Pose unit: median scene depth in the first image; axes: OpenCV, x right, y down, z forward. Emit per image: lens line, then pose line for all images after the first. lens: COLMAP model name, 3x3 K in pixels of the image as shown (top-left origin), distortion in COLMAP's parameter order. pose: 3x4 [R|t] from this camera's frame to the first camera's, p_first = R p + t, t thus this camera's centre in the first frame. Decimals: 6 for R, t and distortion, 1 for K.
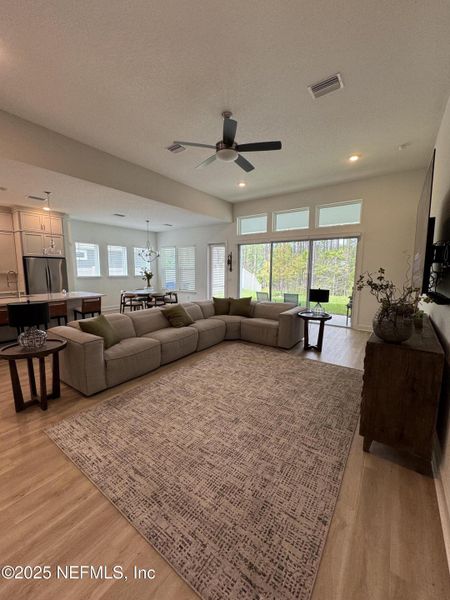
lens RADIAL K [[237.0, 0, 224.0], [0, 237.0, 297.0], [0, 0, 1]] dist [-0.003104, 0.000126]
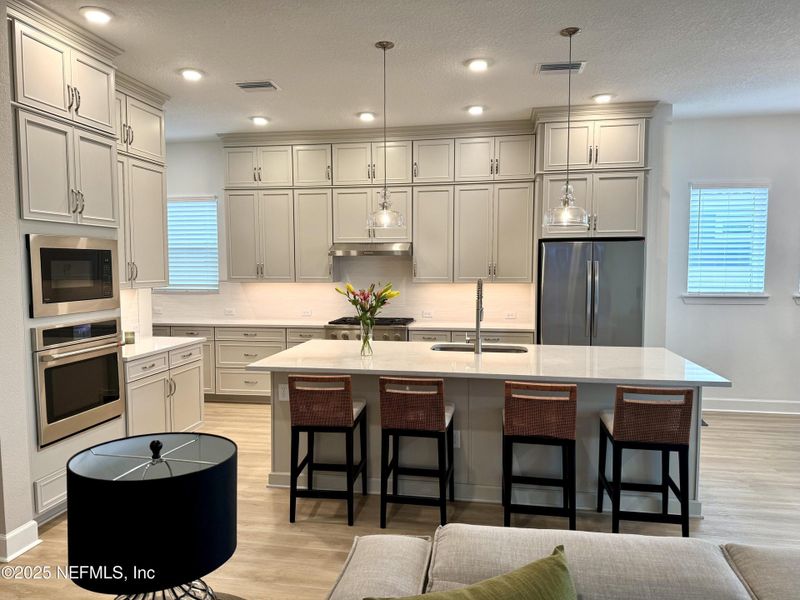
lens RADIAL K [[555.1, 0, 393.2], [0, 555.1, 303.3], [0, 0, 1]] dist [0.053862, -0.074671]
pose [[0.418193, 0.053556, -0.906778, -0.126838], [-0.102566, 0.994660, 0.011444, -0.057010], [0.902549, 0.088218, 0.421453, 0.434110]]
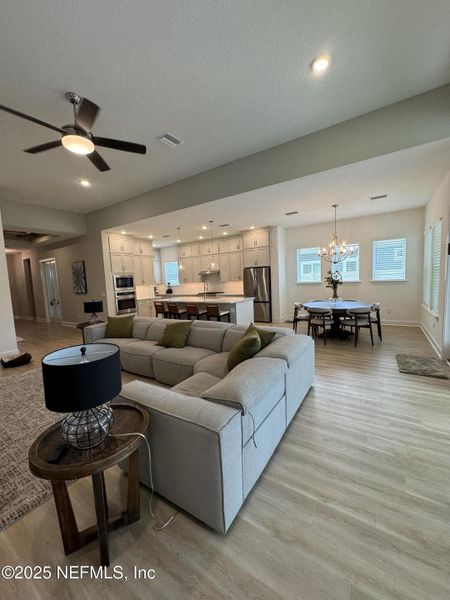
lens RADIAL K [[237.6, 0, 223.6], [0, 237.6, 301.6], [0, 0, 1]] dist [0.002134, 0.000015]
pose [[0.035889, 0.089924, -0.995302, 0.532587], [-0.074585, 0.993407, 0.087064, -0.096913], [0.996569, 0.071109, 0.042359, 0.883794]]
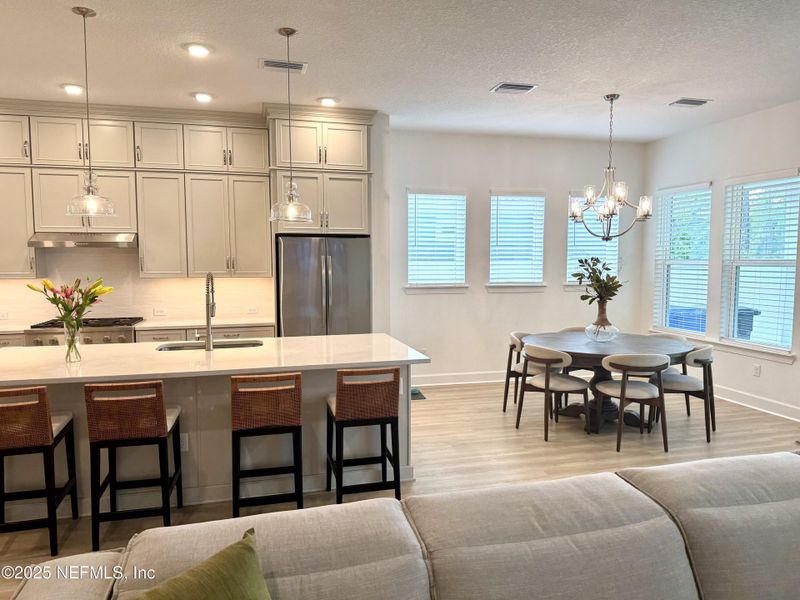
lens RADIAL K [[555.1, 0, 398.6], [0, 555.1, 302.8], [0, 0, 1]] dist [0.053862, -0.074671]
pose [[0.767363, 0.041971, -0.639838, -0.105268], [-0.070583, 0.997321, -0.019230, -0.057891], [0.637316, 0.059918, 0.768269, 0.454102]]
